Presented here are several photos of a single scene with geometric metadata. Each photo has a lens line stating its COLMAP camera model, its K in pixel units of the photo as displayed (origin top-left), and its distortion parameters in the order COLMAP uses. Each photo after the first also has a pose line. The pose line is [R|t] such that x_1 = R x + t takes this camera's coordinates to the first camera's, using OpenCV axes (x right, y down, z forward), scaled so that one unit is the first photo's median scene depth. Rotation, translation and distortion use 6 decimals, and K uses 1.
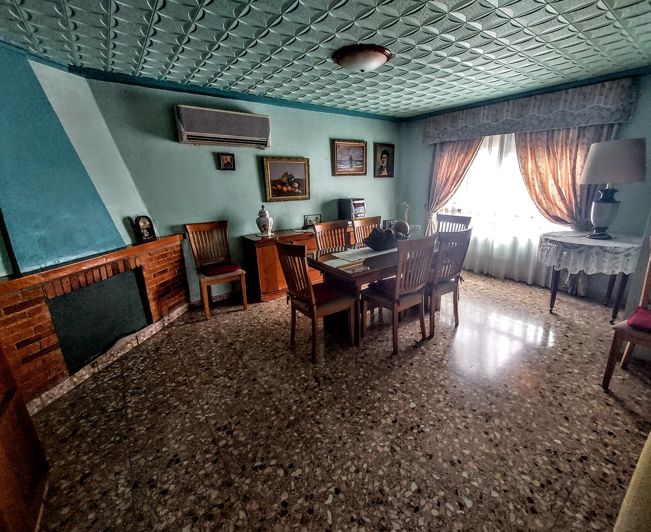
lens RADIAL K [[294.2, 0, 354.7], [0, 294.2, 268.0], [0, 0, 1]] dist [0.000926, -0.001211]
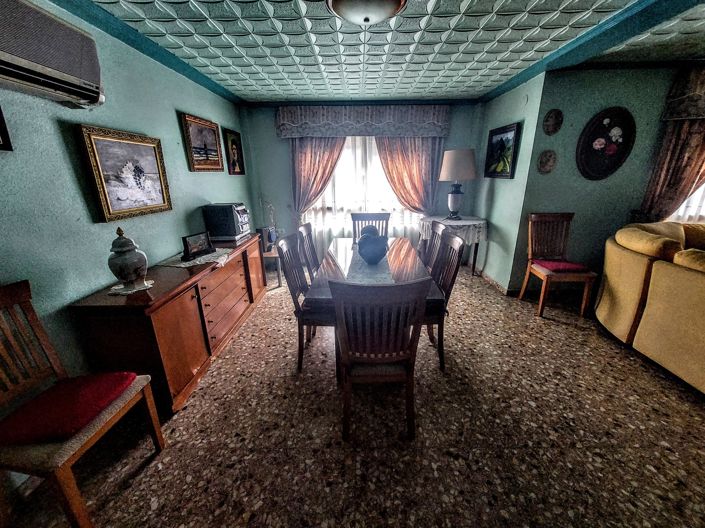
lens RADIAL K [[275.6, 0, 355.7], [0, 275.6, 261.3], [0, 0, 1]] dist [0.004257, -0.000774]
pose [[0.635131, -0.220471, 0.740271, -0.419005], [0.222368, 0.970014, 0.098109, -0.121515], [-0.739704, 0.102301, 0.665111, 0.426314]]
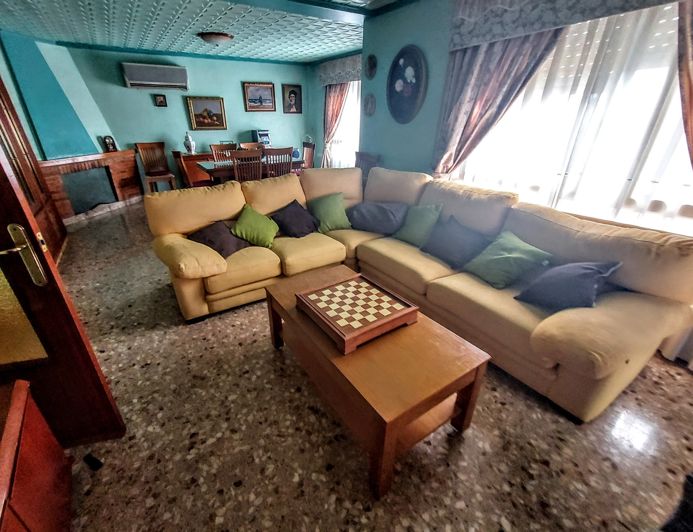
lens RADIAL K [[313.5, 0, 337.4], [0, 313.5, 274.5], [0, 0, 1]] dist [0.005504, 0.000304]
pose [[0.993829, 0.064825, -0.090010, 0.651598], [-0.047375, 0.981785, 0.183994, 0.170658], [0.100298, -0.178595, 0.978797, -0.631999]]
